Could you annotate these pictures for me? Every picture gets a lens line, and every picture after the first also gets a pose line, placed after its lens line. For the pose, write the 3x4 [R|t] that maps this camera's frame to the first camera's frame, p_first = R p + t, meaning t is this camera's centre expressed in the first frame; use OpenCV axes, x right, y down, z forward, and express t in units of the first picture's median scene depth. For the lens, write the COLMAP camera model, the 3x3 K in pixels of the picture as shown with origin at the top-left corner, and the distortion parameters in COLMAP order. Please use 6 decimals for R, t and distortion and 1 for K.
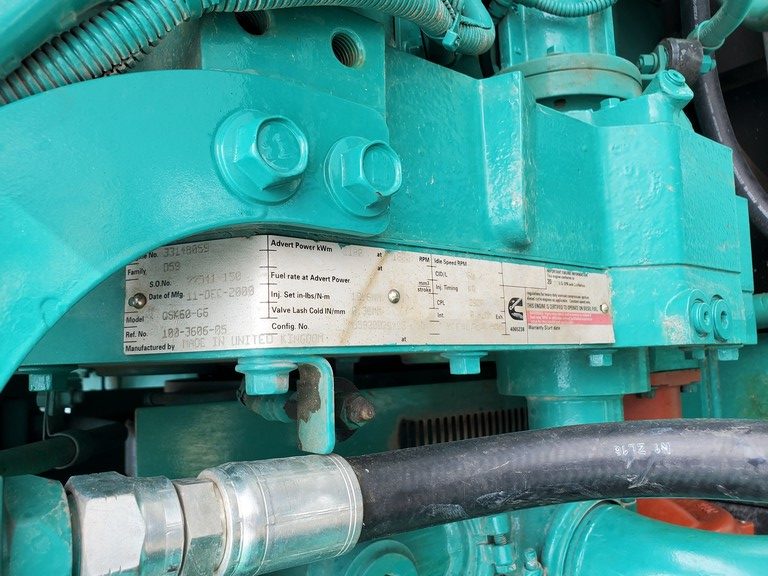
lens RADIAL K [[605.2, 0, 383.1], [0, 605.2, 287.3], [0, 0, 1]] dist [0.003186, 0.013629]
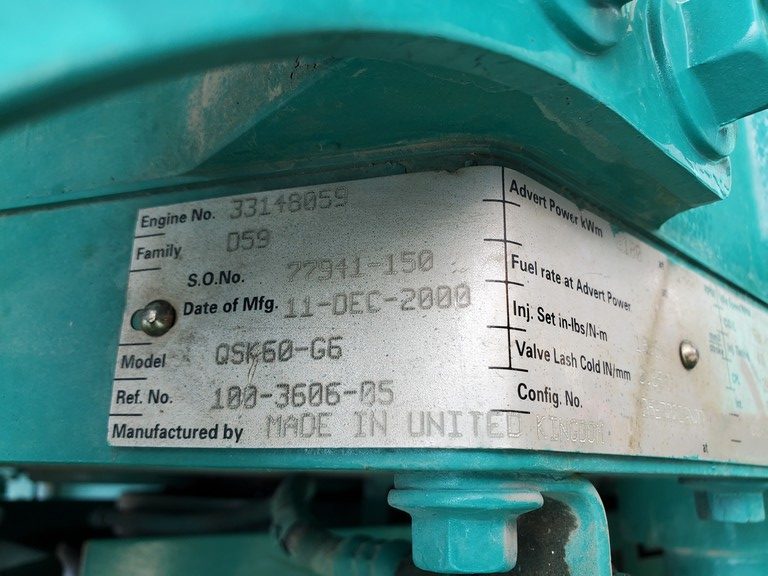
lens RADIAL K [[656.3, 0, 383.8], [0, 656.3, 287.5], [0, 0, 1]] dist [0.004798, -0.038795]
pose [[0.997566, 0.063777, 0.028195, -0.268013], [-0.058379, 0.984978, -0.162511, 0.068384], [-0.038136, 0.160470, 0.986304, 0.556652]]
